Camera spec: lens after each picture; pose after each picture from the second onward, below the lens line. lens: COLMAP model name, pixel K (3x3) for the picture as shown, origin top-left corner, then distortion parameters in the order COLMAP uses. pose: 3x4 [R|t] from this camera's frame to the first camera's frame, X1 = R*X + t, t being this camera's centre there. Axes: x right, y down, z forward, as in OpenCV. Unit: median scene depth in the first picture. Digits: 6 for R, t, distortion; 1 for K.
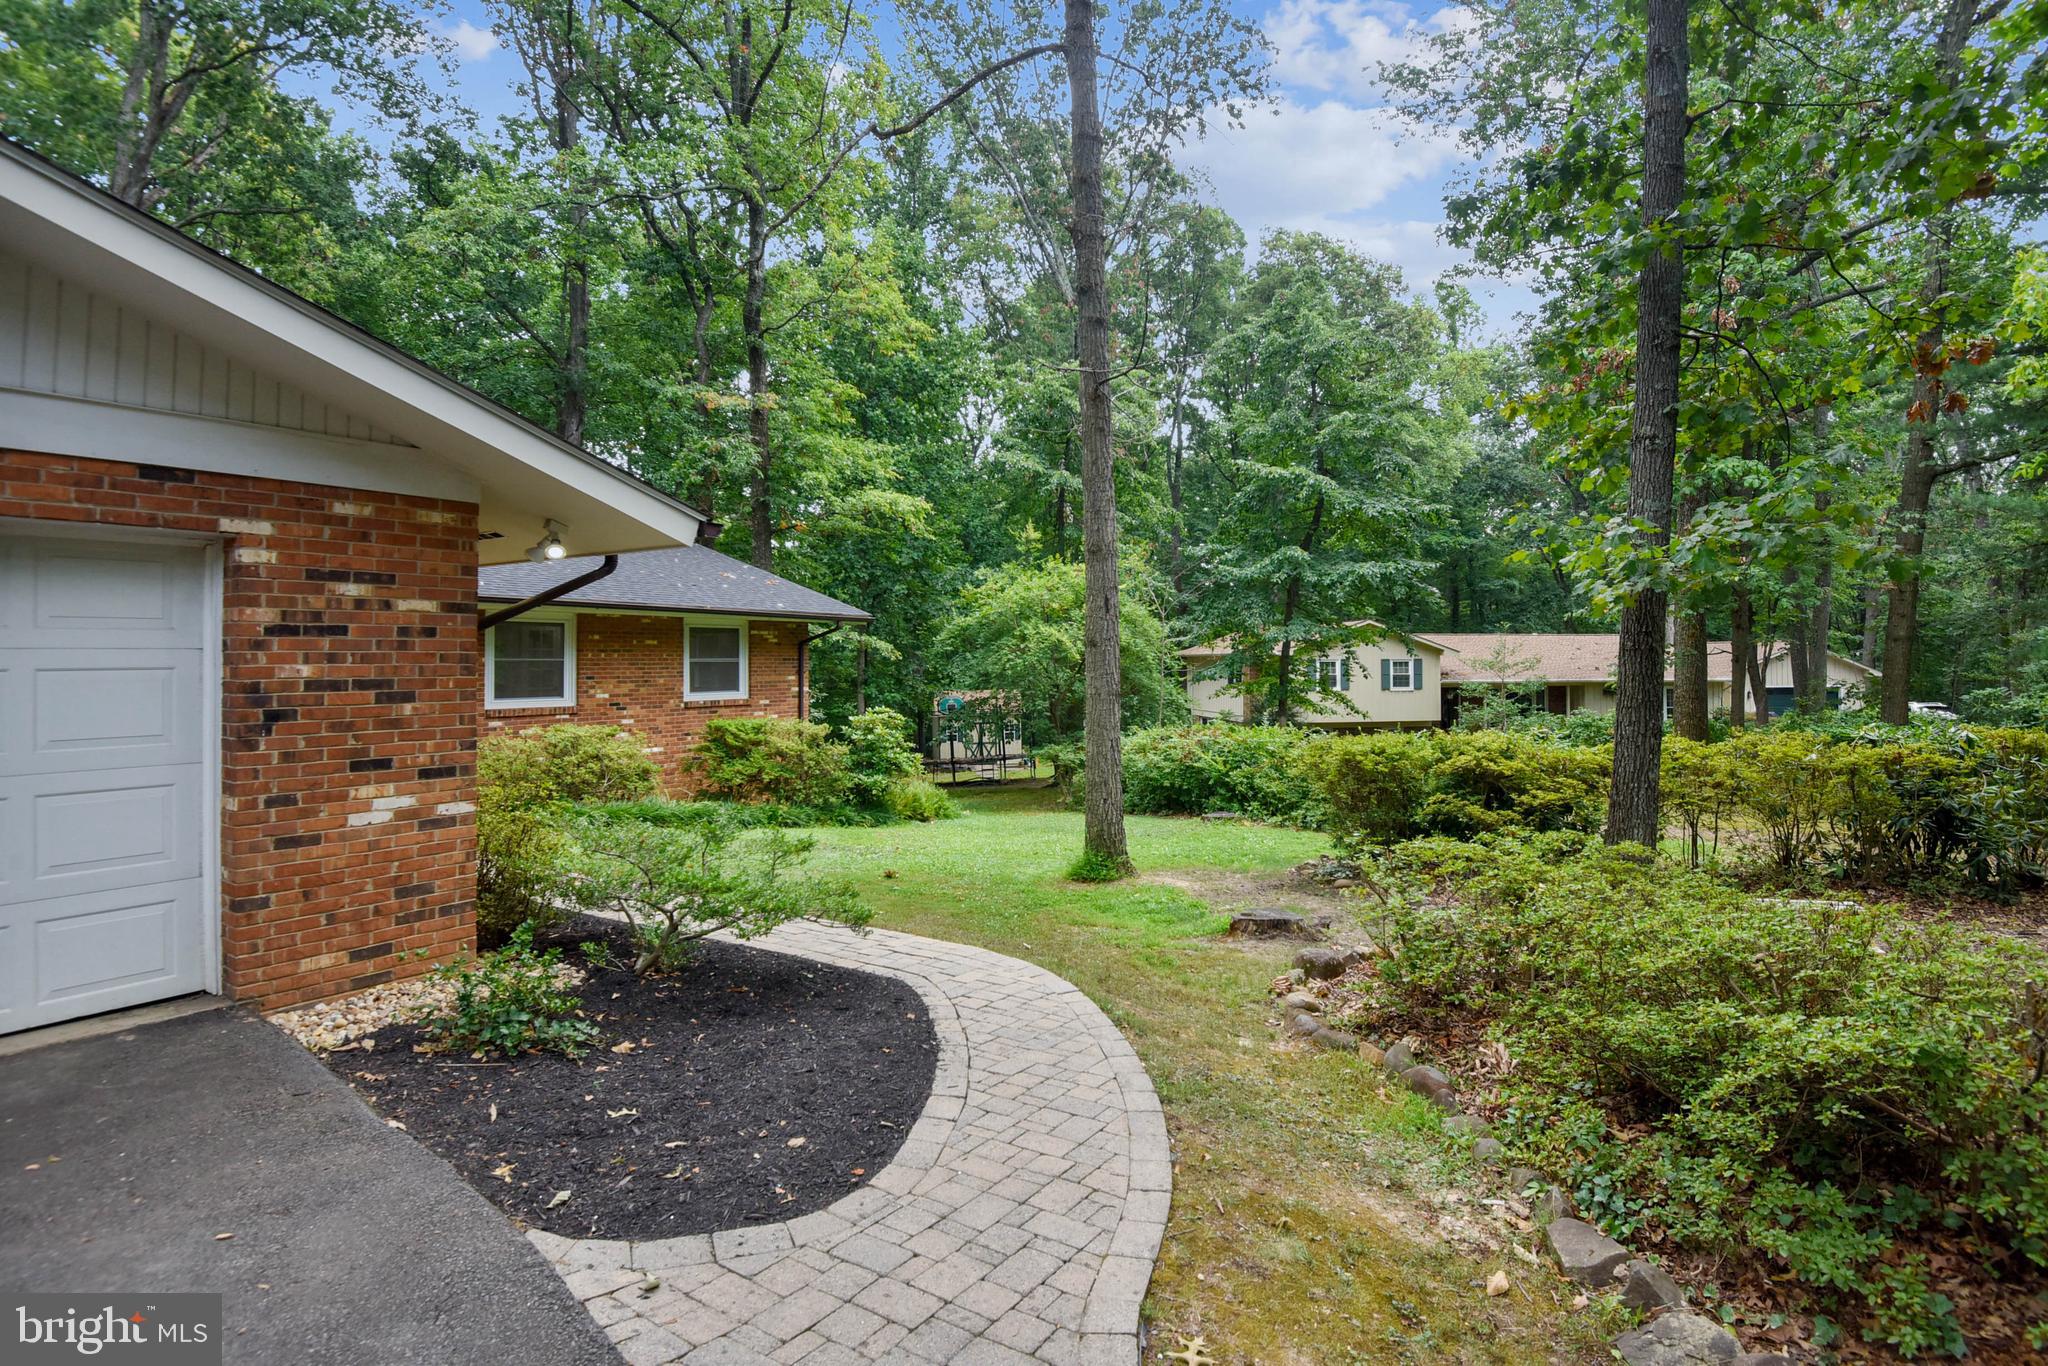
lens RADIAL K [[997.4, 0, 1019.4], [0, 997.4, 623.5], [0, 0, 1]] dist [-0.054553, -0.000006]
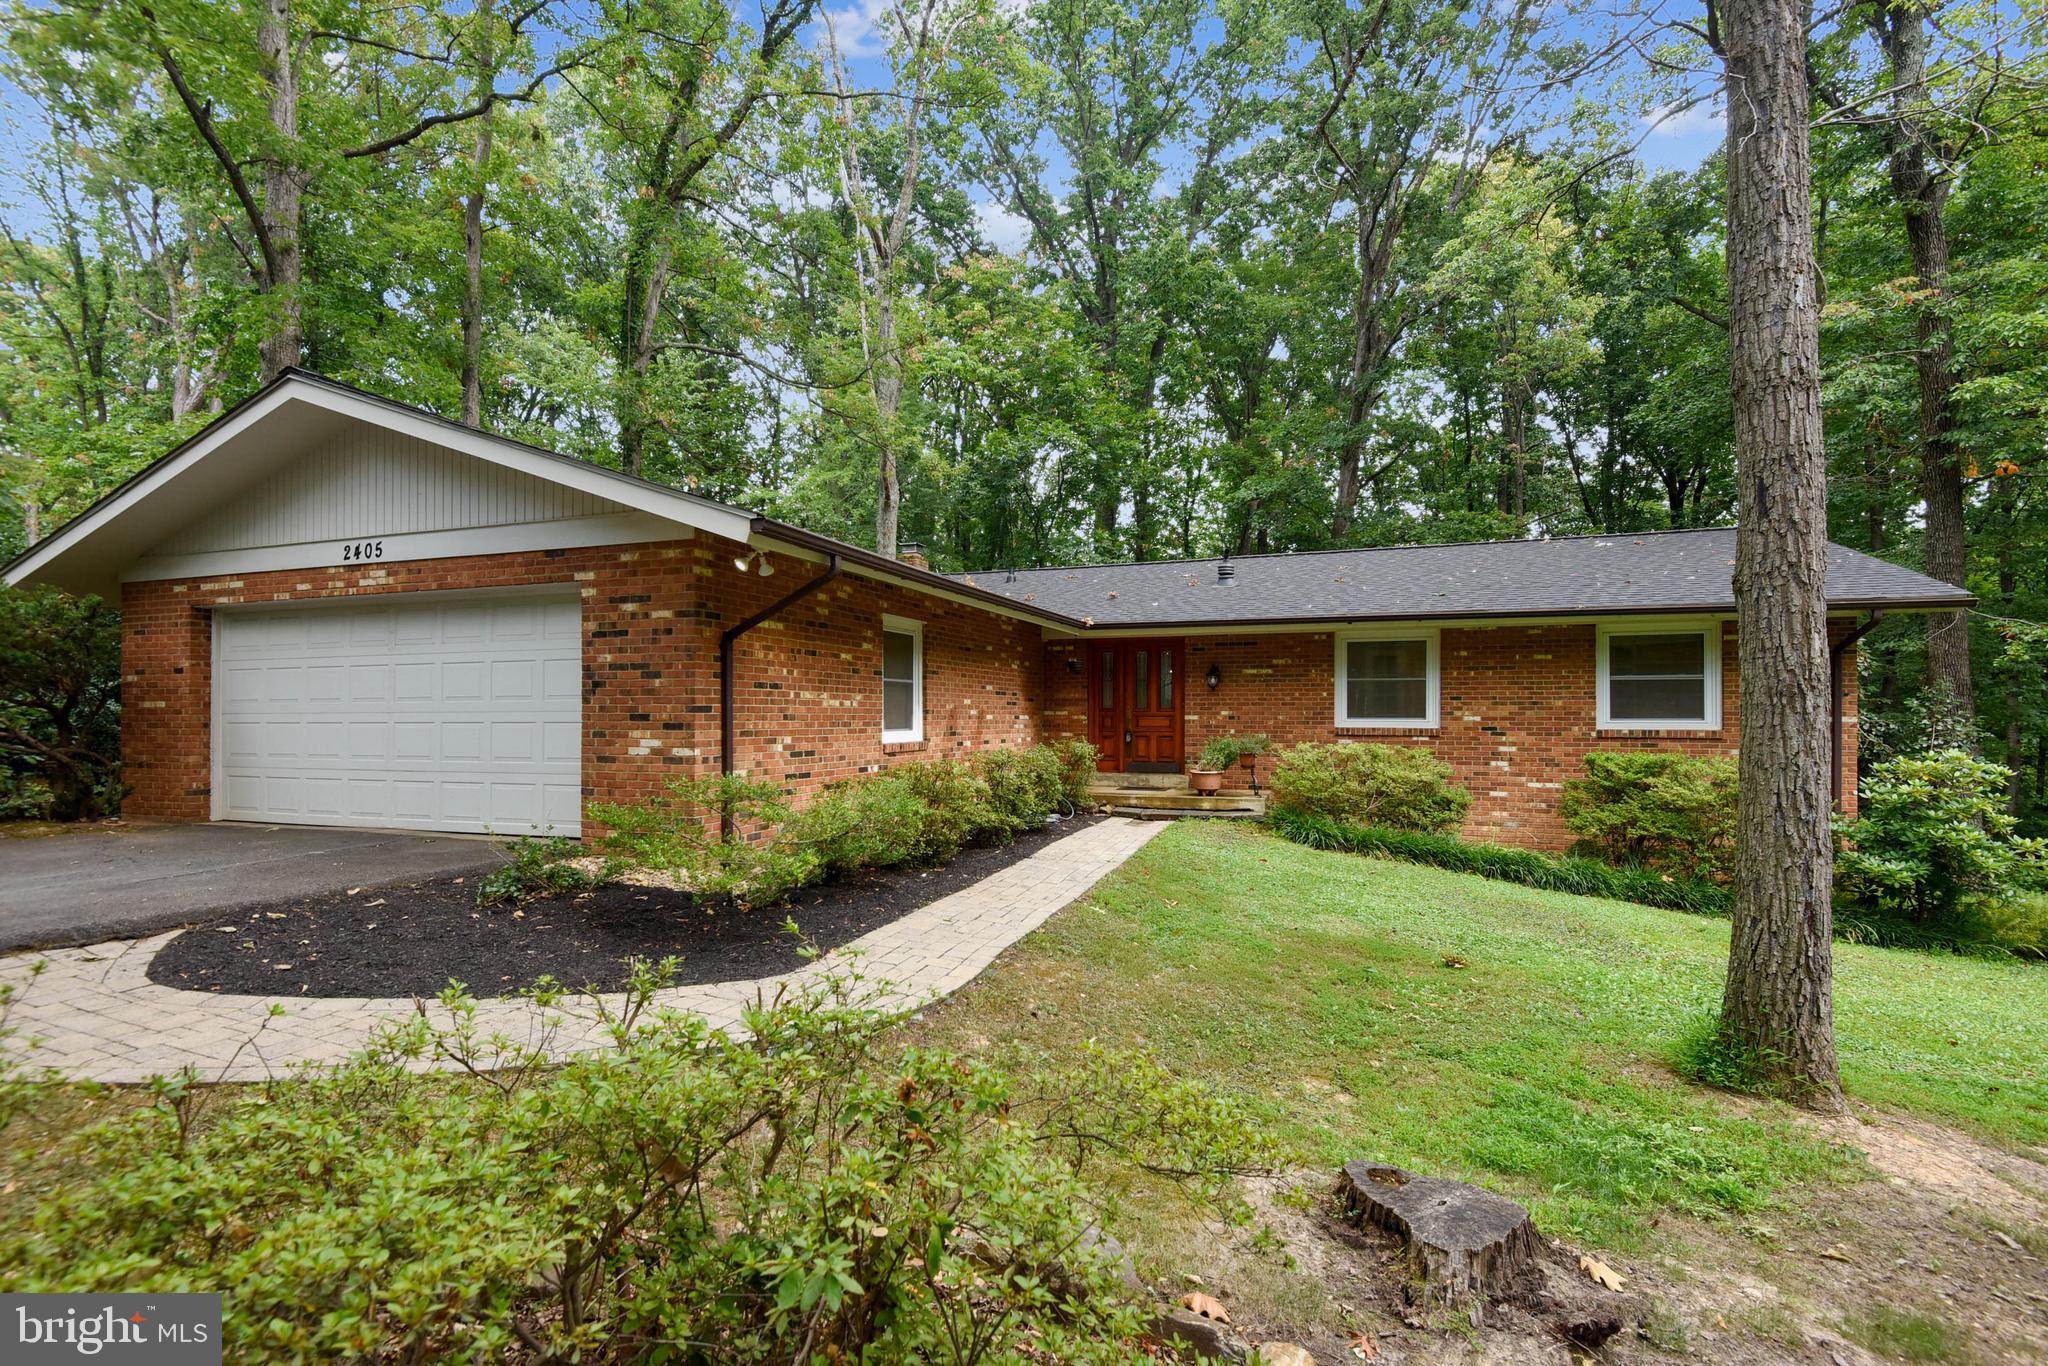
lens RADIAL K [[928.9, 0, 1013.9], [0, 928.9, 691.7], [0, 0, 1]] dist [0.010727, -0.013008]
pose [[0.236811, -0.016506, -0.971416, 0.908229], [0.031041, 0.999474, -0.009416, 0.132075], [0.971060, -0.027924, 0.237199, 1.188963]]
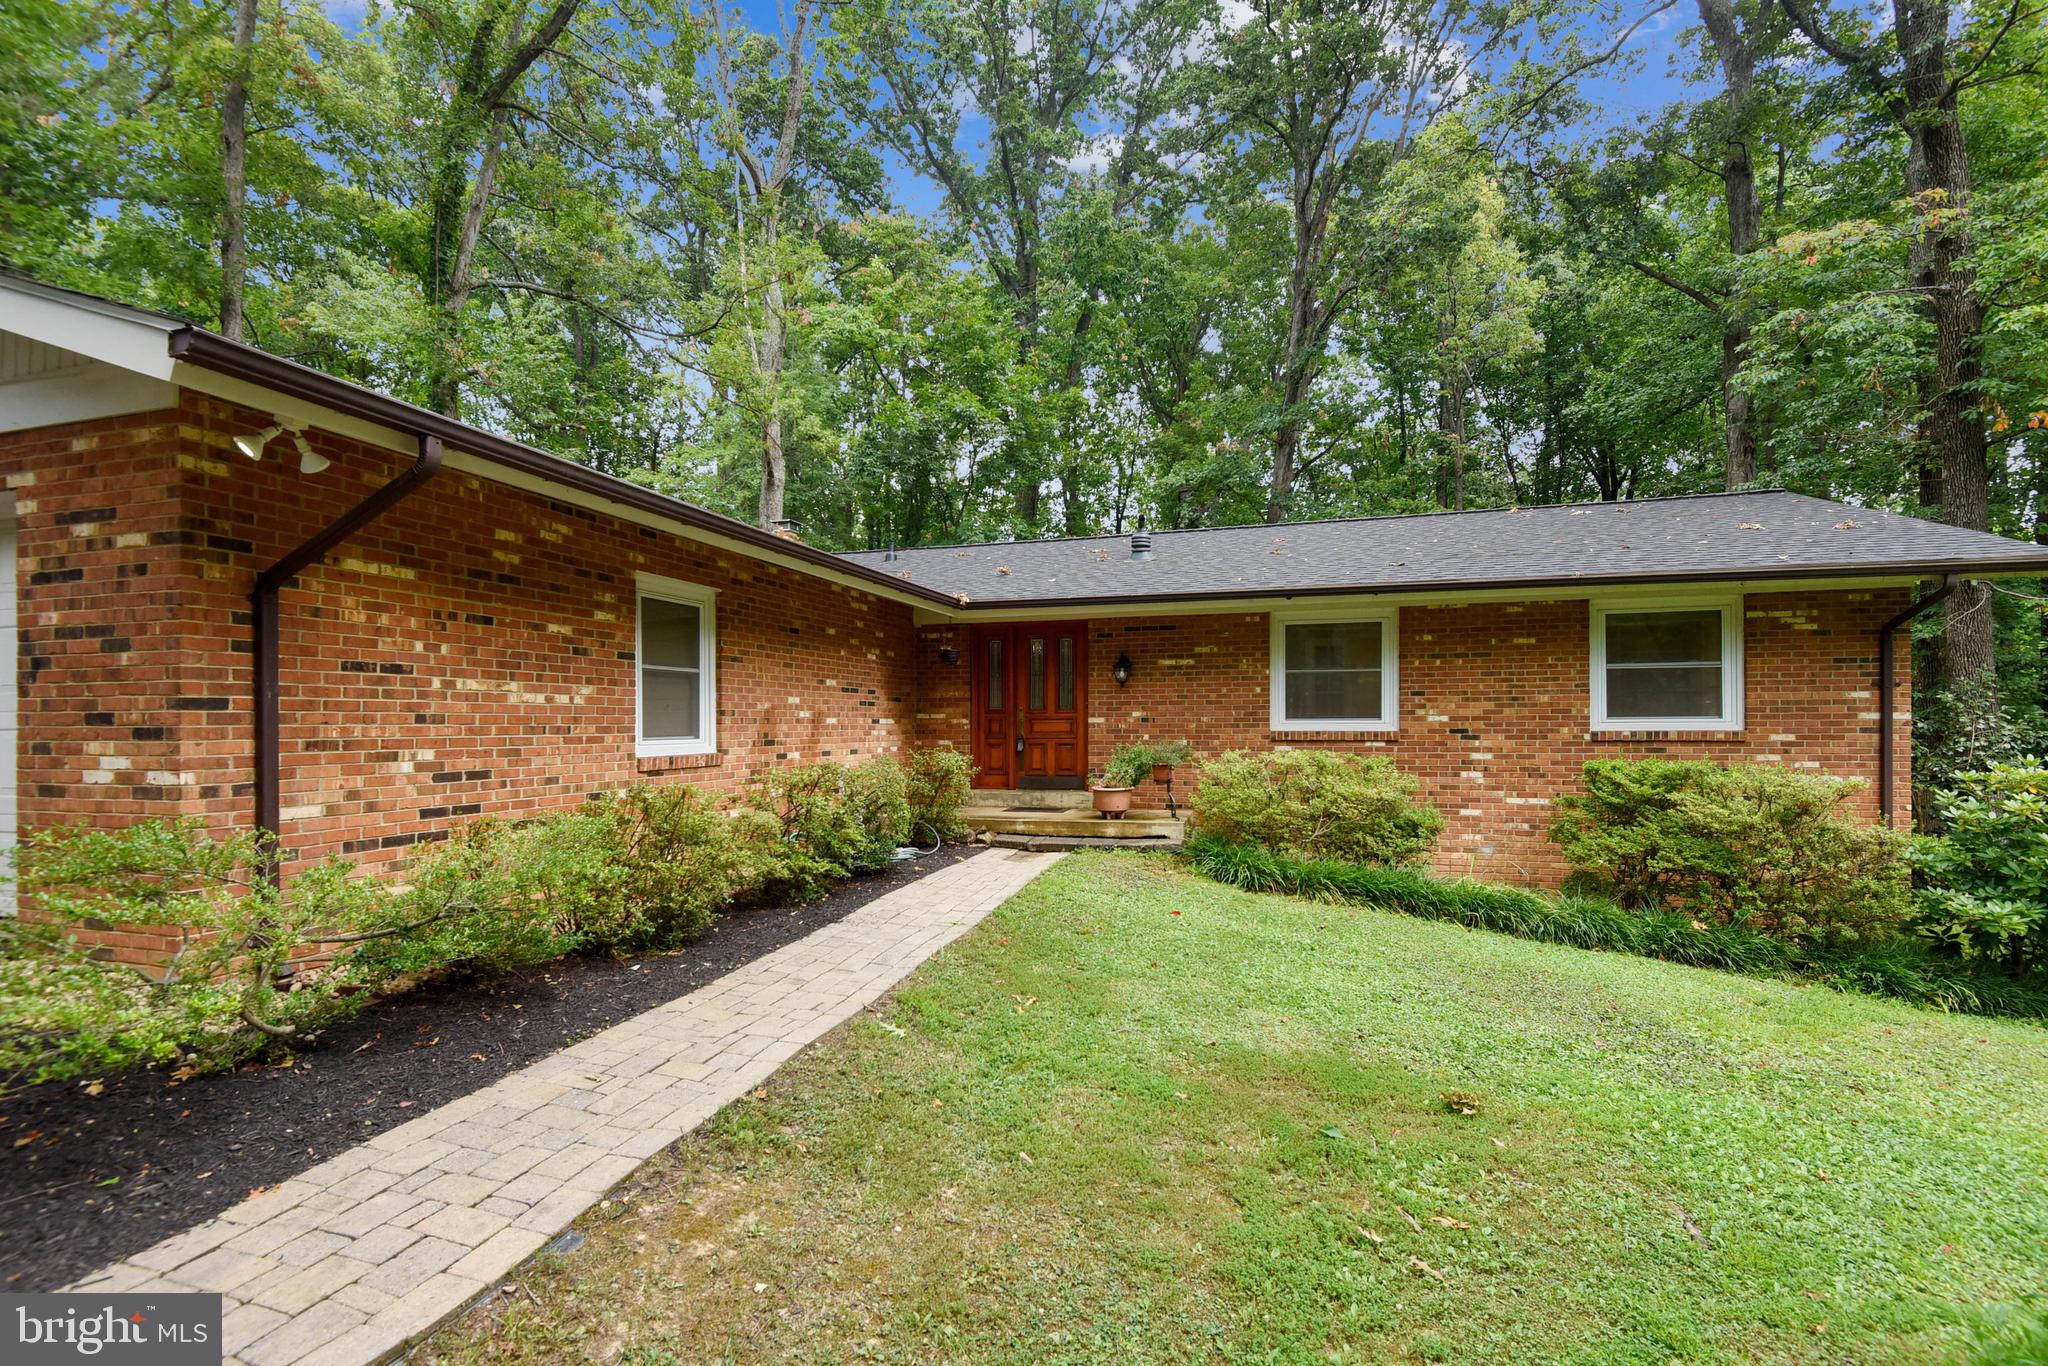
lens RADIAL K [[945.2, 0, 1016.2], [0, 945.2, 706.5], [0, 0, 1]] dist [0.013389, -0.013068]
pose [[0.304593, -0.010710, -0.952422, 0.427720], [0.036649, 0.999328, 0.000483, 0.159079], [0.951777, -0.035053, 0.304781, 1.495139]]
